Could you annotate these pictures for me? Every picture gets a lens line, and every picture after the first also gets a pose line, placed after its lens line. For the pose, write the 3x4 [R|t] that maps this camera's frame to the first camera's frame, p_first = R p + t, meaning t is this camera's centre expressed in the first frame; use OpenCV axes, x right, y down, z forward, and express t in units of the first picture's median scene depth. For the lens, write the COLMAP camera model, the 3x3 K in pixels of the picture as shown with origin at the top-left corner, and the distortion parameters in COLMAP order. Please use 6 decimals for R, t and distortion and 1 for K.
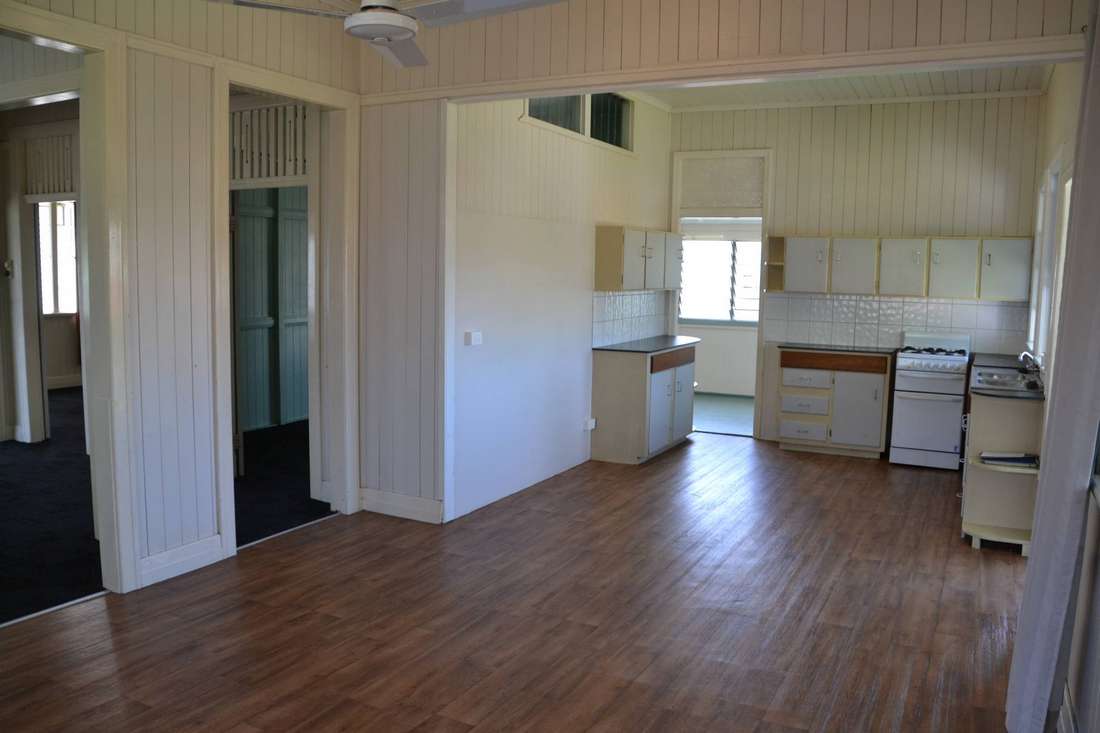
lens RADIAL K [[868.5, 0, 552.7], [0, 868.5, 366.8], [0, 0, 1]] dist [-0.141360, 0.060997]
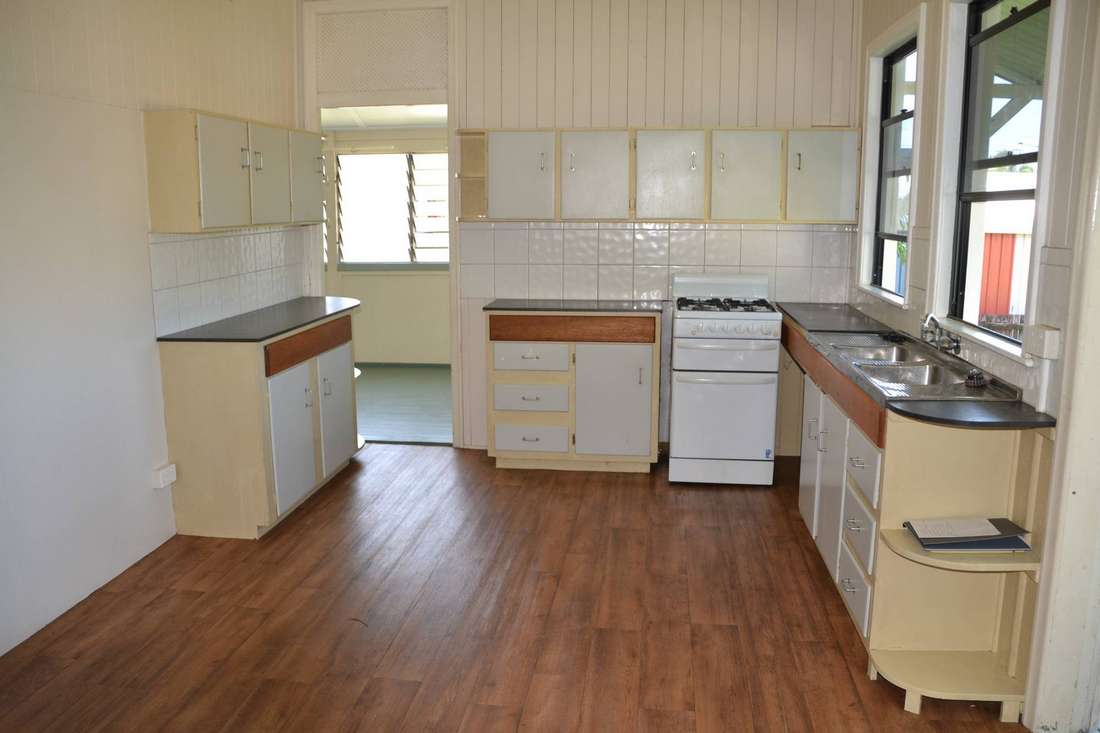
lens RADIAL K [[868.5, 0, 546.4], [0, 868.5, 367.9], [0, 0, 1]] dist [-0.141360, 0.060997]
pose [[0.939360, -0.082275, 0.332918, 0.094394], [0.056722, 0.994698, 0.085777, -0.032973], [-0.338210, -0.061691, 0.939046, 0.403973]]
